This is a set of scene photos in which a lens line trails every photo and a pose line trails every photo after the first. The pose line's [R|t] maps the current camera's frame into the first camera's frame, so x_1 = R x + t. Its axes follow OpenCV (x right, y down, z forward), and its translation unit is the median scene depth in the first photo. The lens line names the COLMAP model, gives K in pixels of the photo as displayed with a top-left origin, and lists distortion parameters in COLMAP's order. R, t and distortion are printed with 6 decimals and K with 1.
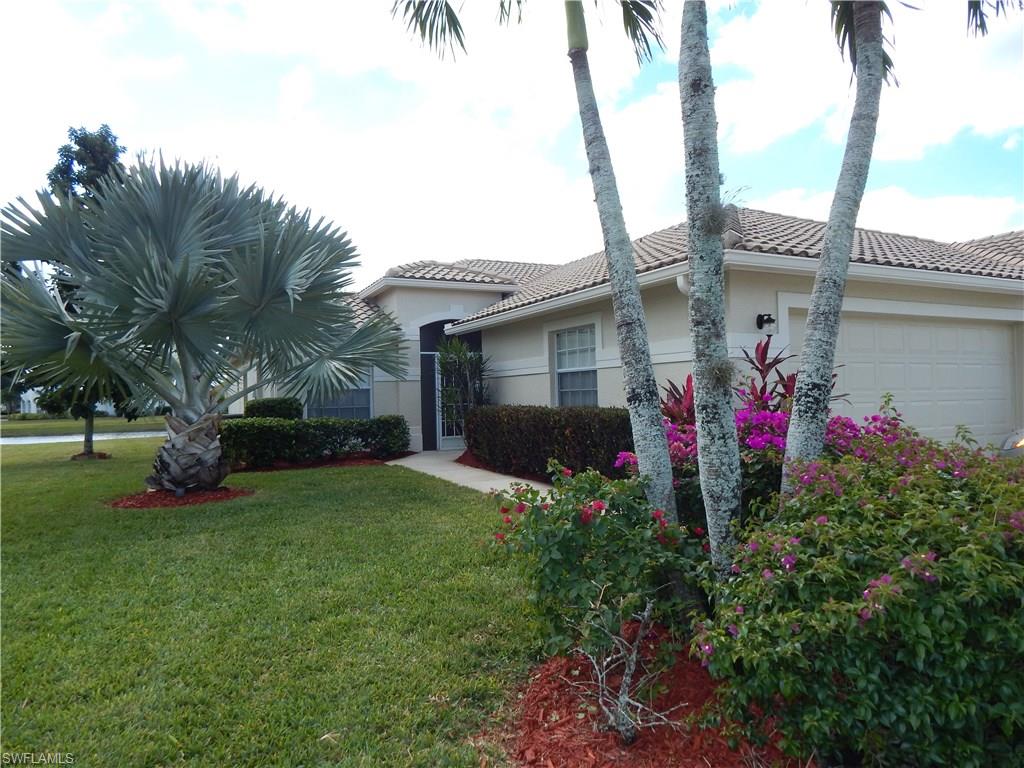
lens RADIAL K [[688.6, 0, 512.0], [0, 688.6, 384.0], [0, 0, 1]] dist [-0.006881, 0.001424]
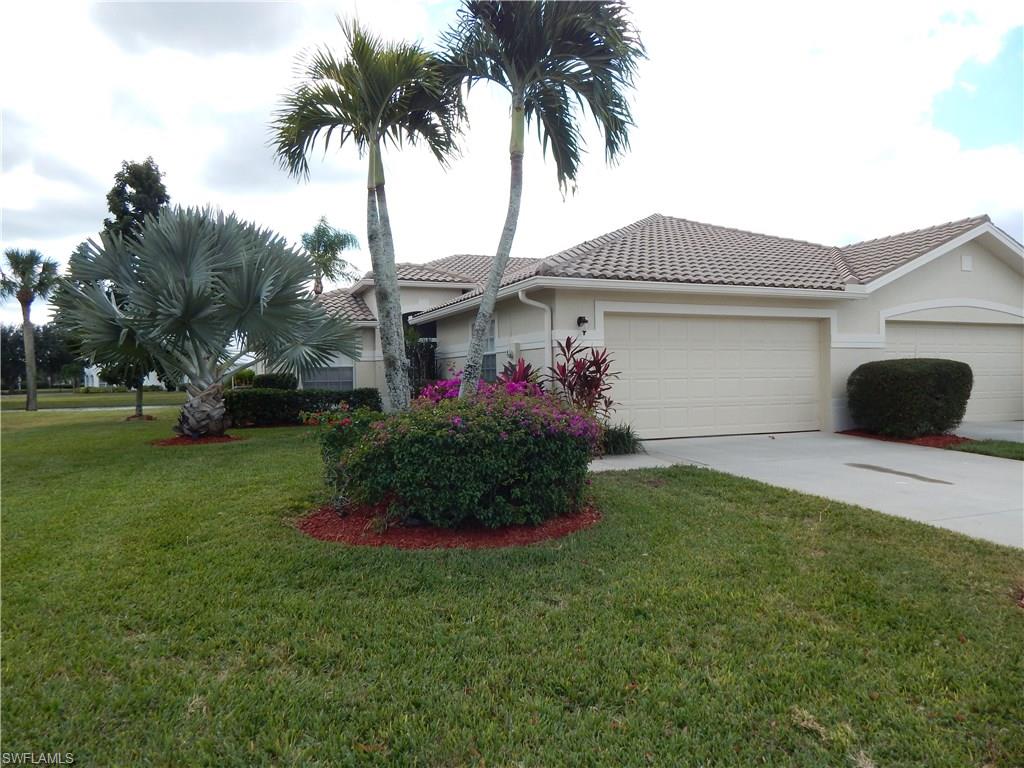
lens RADIAL K [[660.3, 0, 512.0], [0, 660.3, 384.0], [0, 0, 1]] dist [-0.037259, -0.002018]
pose [[0.999219, 0.007232, -0.038845, 0.228432], [-0.005982, 0.999463, 0.032206, -0.002951], [0.039057, -0.031949, 0.998726, -0.336250]]
